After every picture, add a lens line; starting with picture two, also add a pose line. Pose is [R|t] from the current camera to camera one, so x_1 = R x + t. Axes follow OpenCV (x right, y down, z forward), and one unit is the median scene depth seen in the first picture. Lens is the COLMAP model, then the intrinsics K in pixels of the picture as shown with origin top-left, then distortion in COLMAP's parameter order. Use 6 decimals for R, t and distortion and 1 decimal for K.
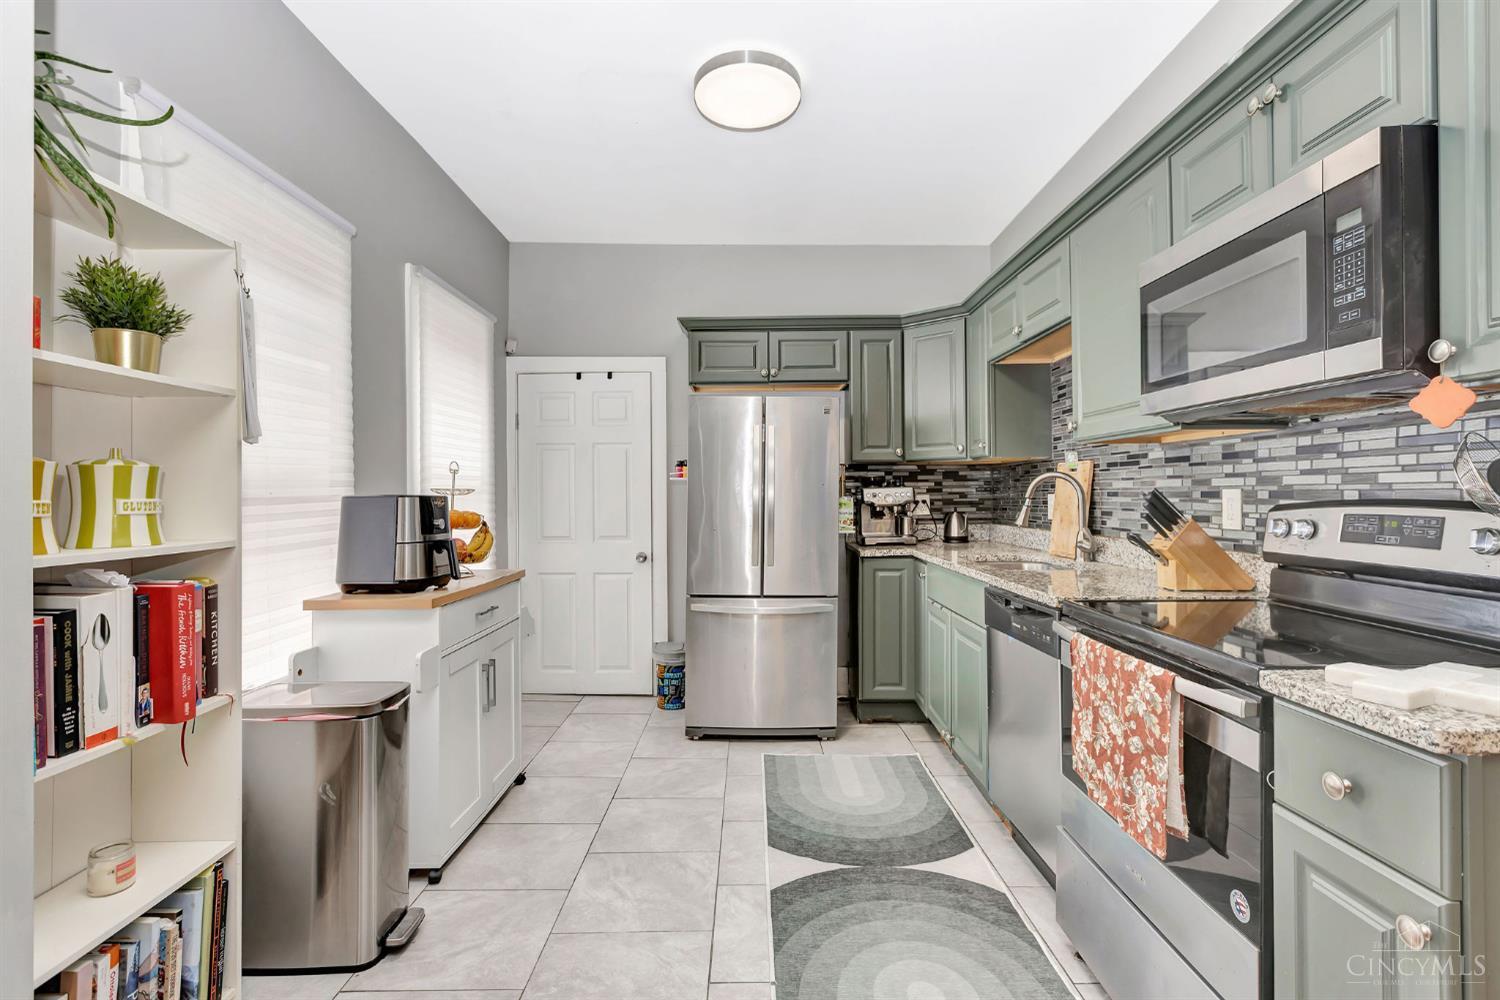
lens RADIAL K [[720.0, 0, 750.0], [0, 720.0, 500.0], [0, 0, 1]] dist [0.001219, -0.000032]
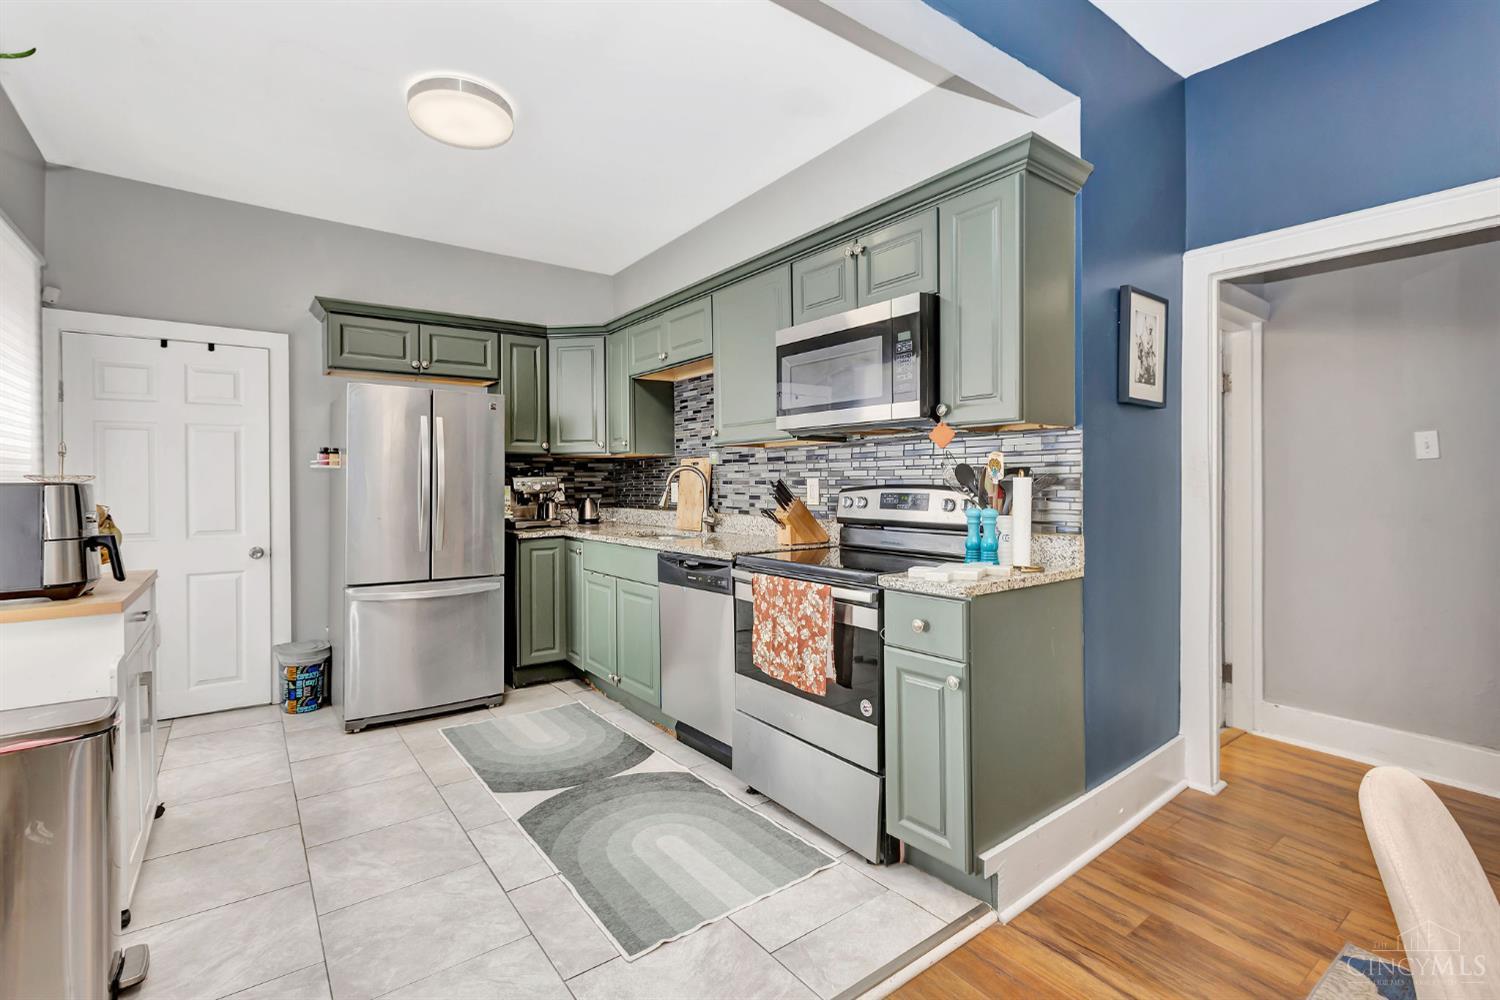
lens RADIAL K [[686.6, 0, 750.6], [0, 686.6, 495.9], [0, 0, 1]] dist [0.000997, 0.000191]
pose [[0.805401, -0.010710, 0.592633, -0.301693], [0.005886, 0.999932, 0.010070, 0.005519], [-0.592701, -0.004622, 0.805409, -0.113933]]
